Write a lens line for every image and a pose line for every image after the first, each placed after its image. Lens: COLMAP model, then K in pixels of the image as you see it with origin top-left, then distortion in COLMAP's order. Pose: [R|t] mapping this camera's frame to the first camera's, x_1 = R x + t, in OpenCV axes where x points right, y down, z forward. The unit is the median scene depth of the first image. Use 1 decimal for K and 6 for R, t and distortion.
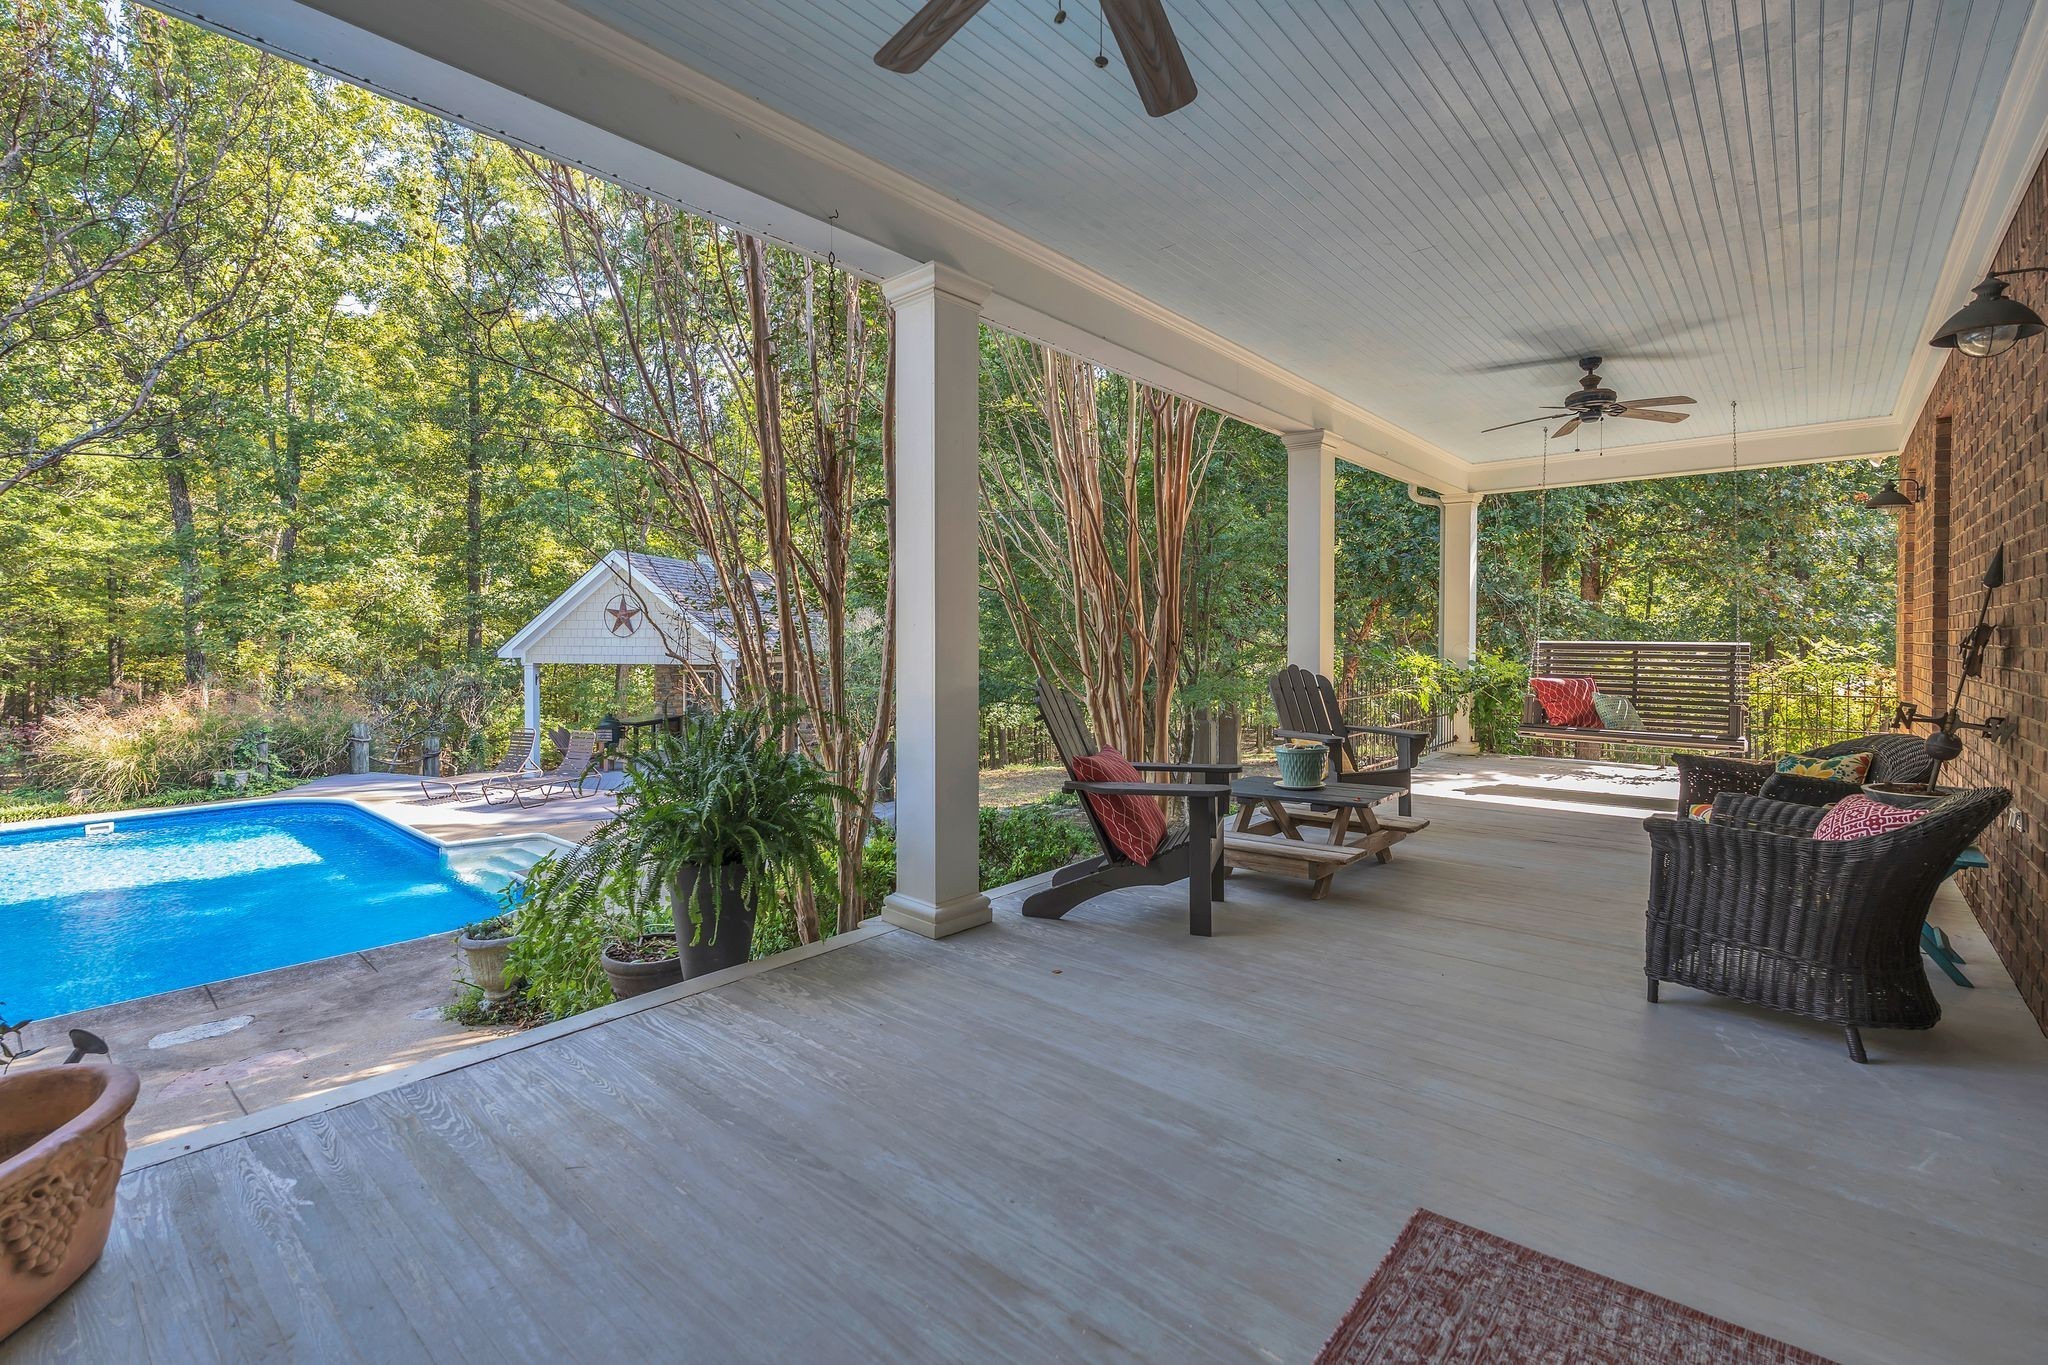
lens RADIAL K [[918.2, 0, 1025.6], [0, 918.2, 663.7], [0, 0, 1]] dist [-0.003284, 0.000227]
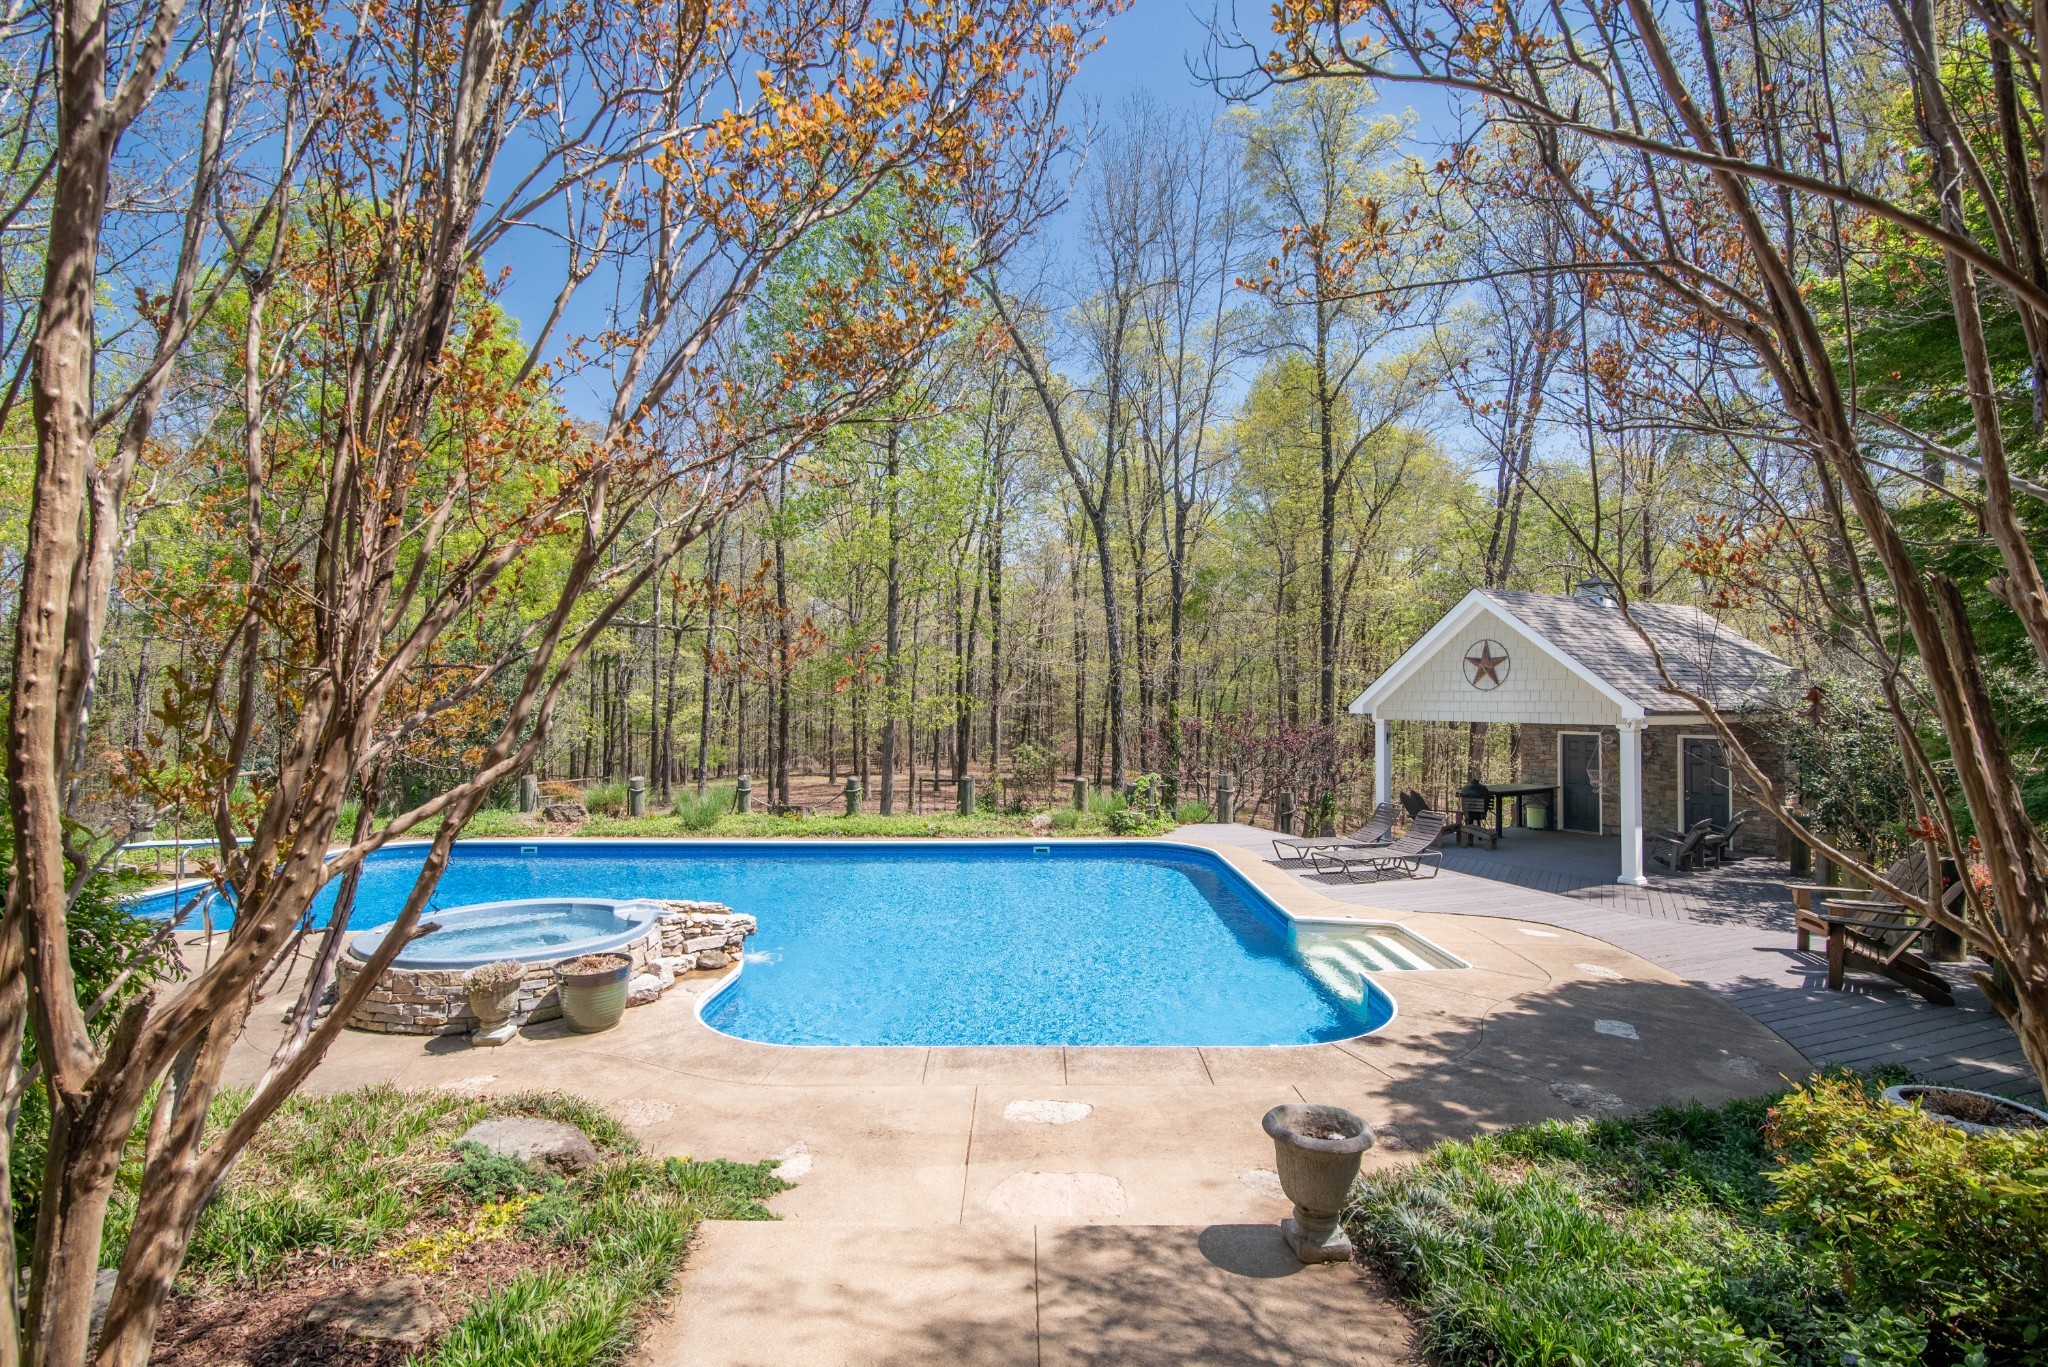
lens RADIAL K [[918.2, 0, 1025.6], [0, 918.2, 664.7], [0, 0, 1]] dist [-0.003284, 0.000227]
pose [[0.653285, -0.023009, -0.756762, -0.075936], [-0.026924, 0.998200, -0.053592, 0.004558], [0.756633, 0.055386, 0.651490, 0.127522]]
